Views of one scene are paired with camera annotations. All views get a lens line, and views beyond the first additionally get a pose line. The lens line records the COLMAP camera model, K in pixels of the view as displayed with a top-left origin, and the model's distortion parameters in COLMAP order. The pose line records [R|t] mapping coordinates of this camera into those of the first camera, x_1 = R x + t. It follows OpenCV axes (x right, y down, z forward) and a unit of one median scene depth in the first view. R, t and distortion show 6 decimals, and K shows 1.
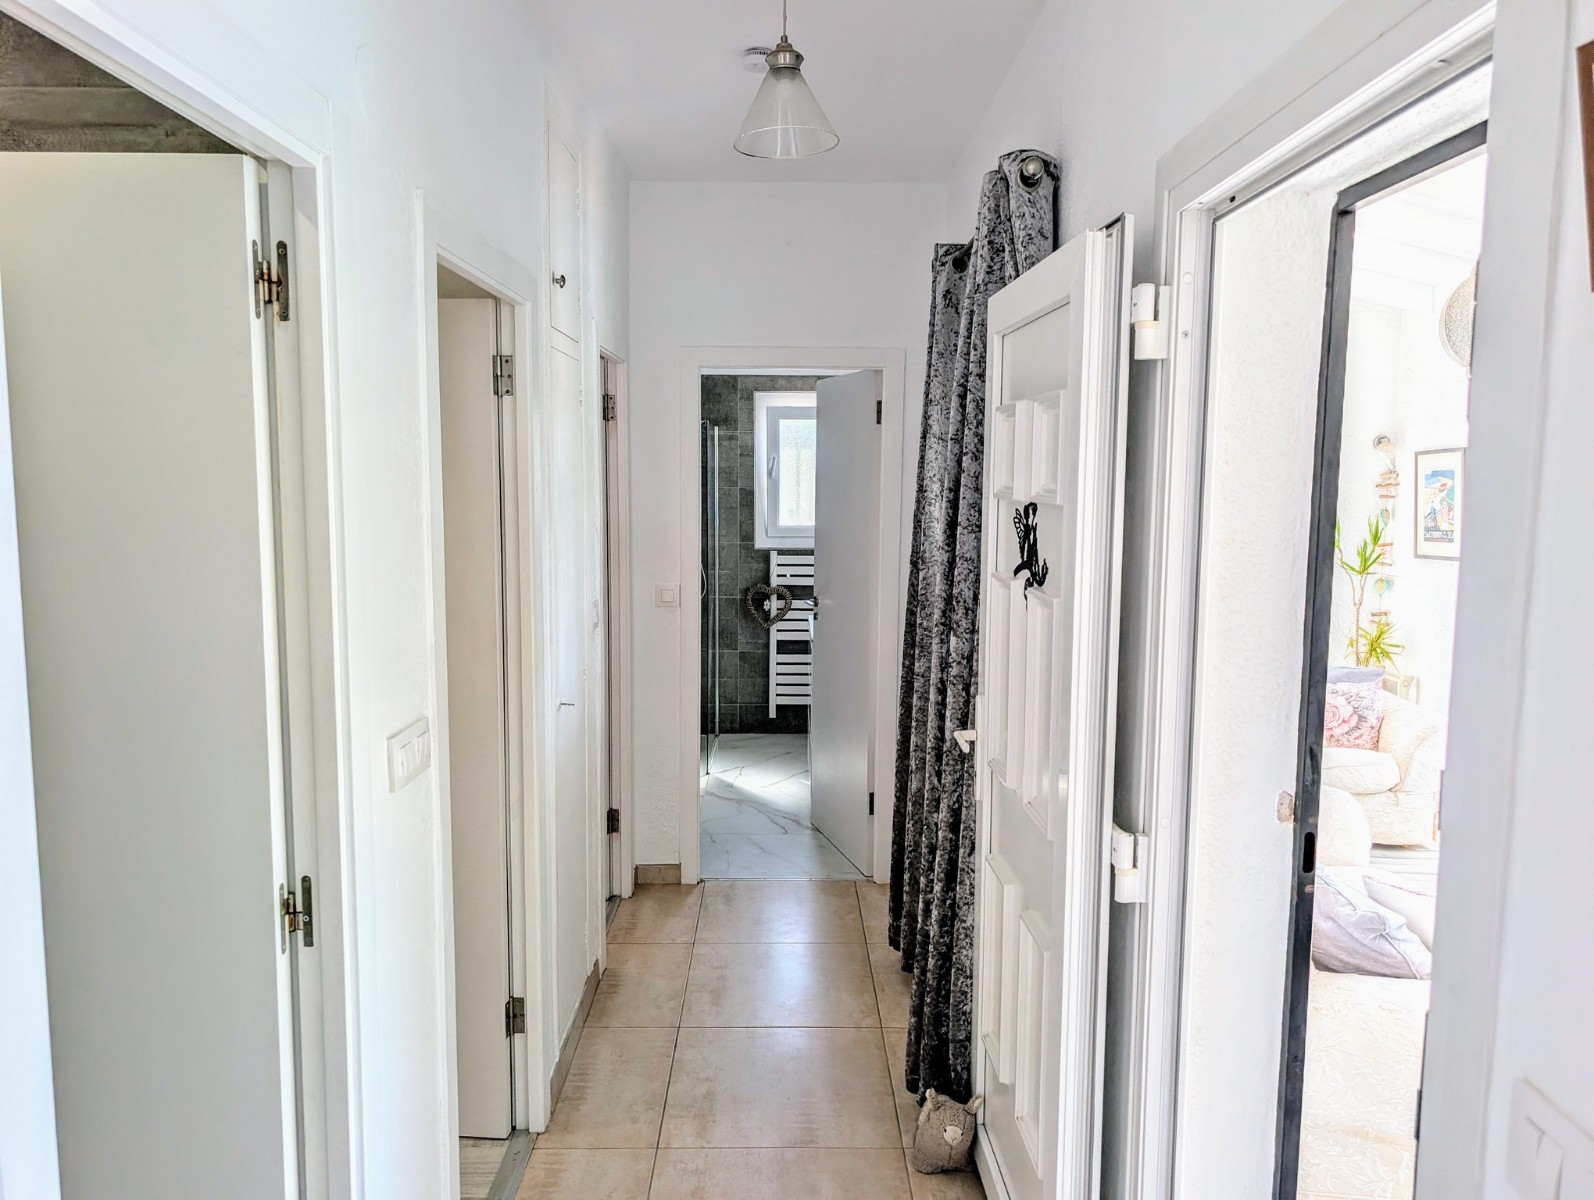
lens RADIAL K [[1148.3, 0, 796.7], [0, 1148.3, 596.5], [0, 0, 1]] dist [0.021588, -0.017210]
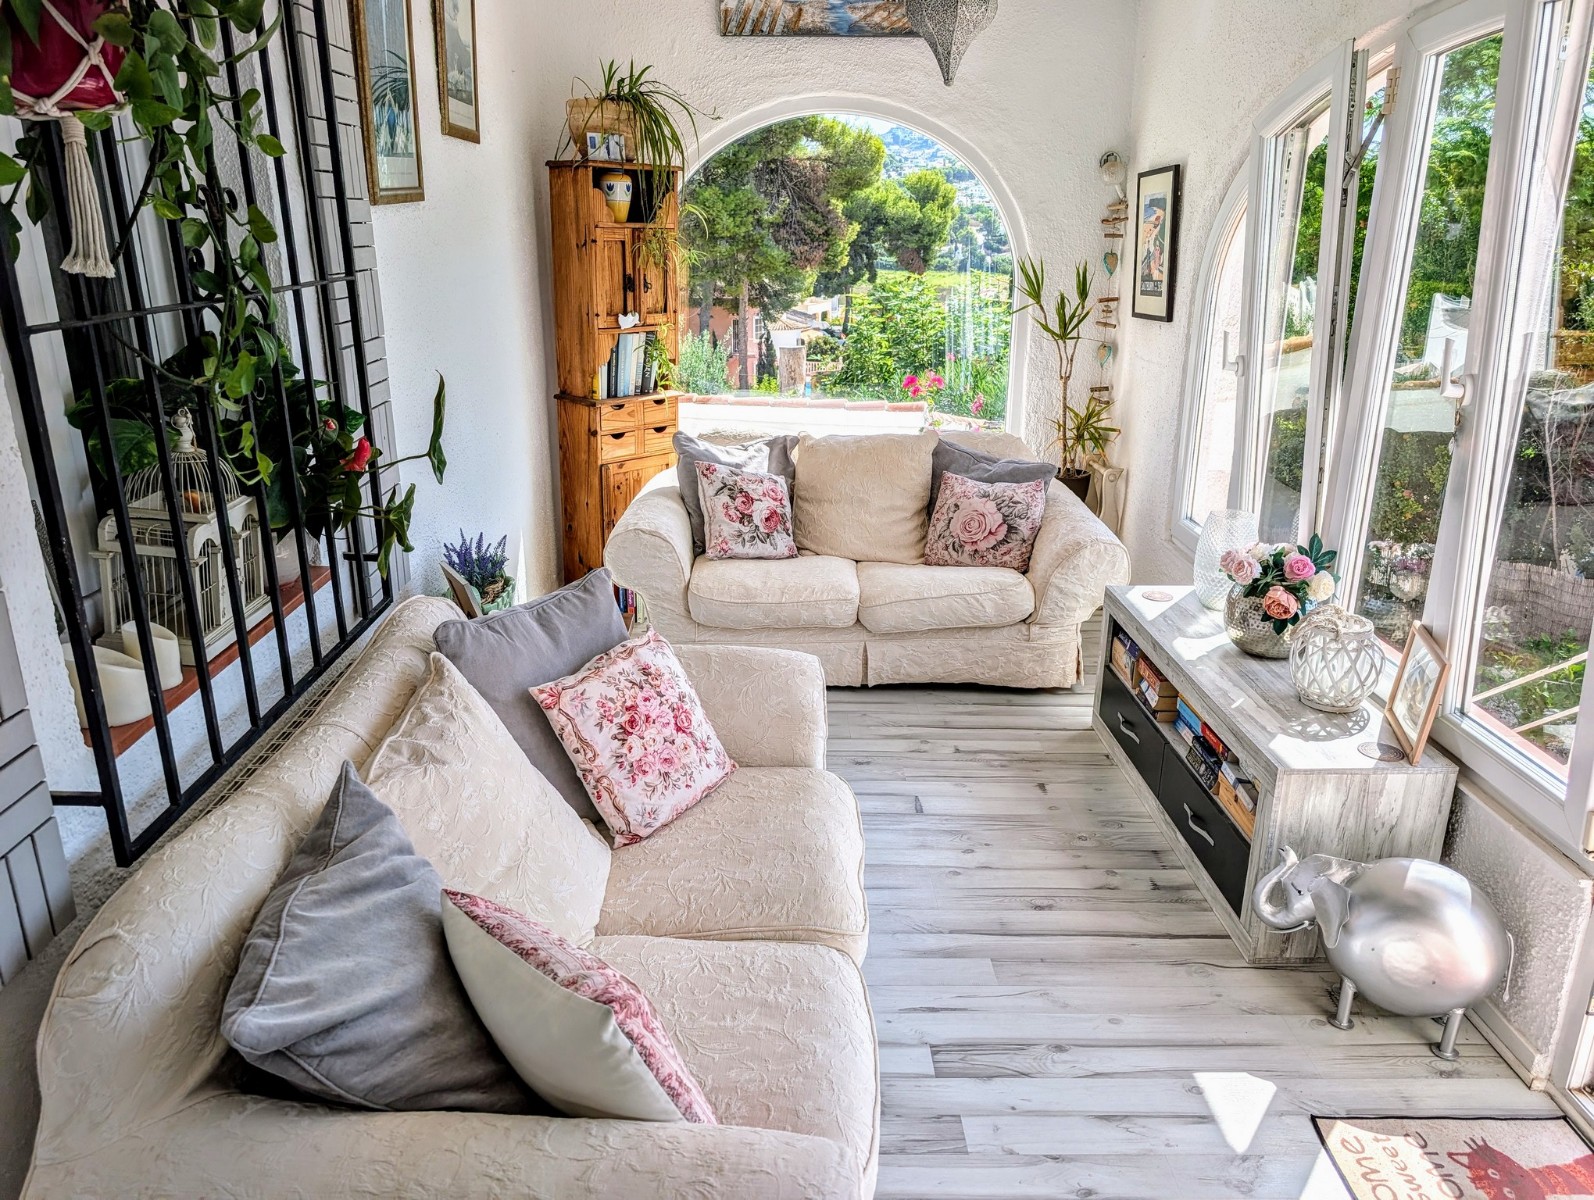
lens RADIAL K [[1148.3, 0, 797.0], [0, 1148.3, 600.9], [0, 0, 1]] dist [0.021588, -0.017210]
pose [[0.999885, -0.013297, 0.007258, 0.305716], [0.011469, 0.977460, 0.210808, -0.012573], [-0.009898, -0.210700, 0.977501, 0.201390]]
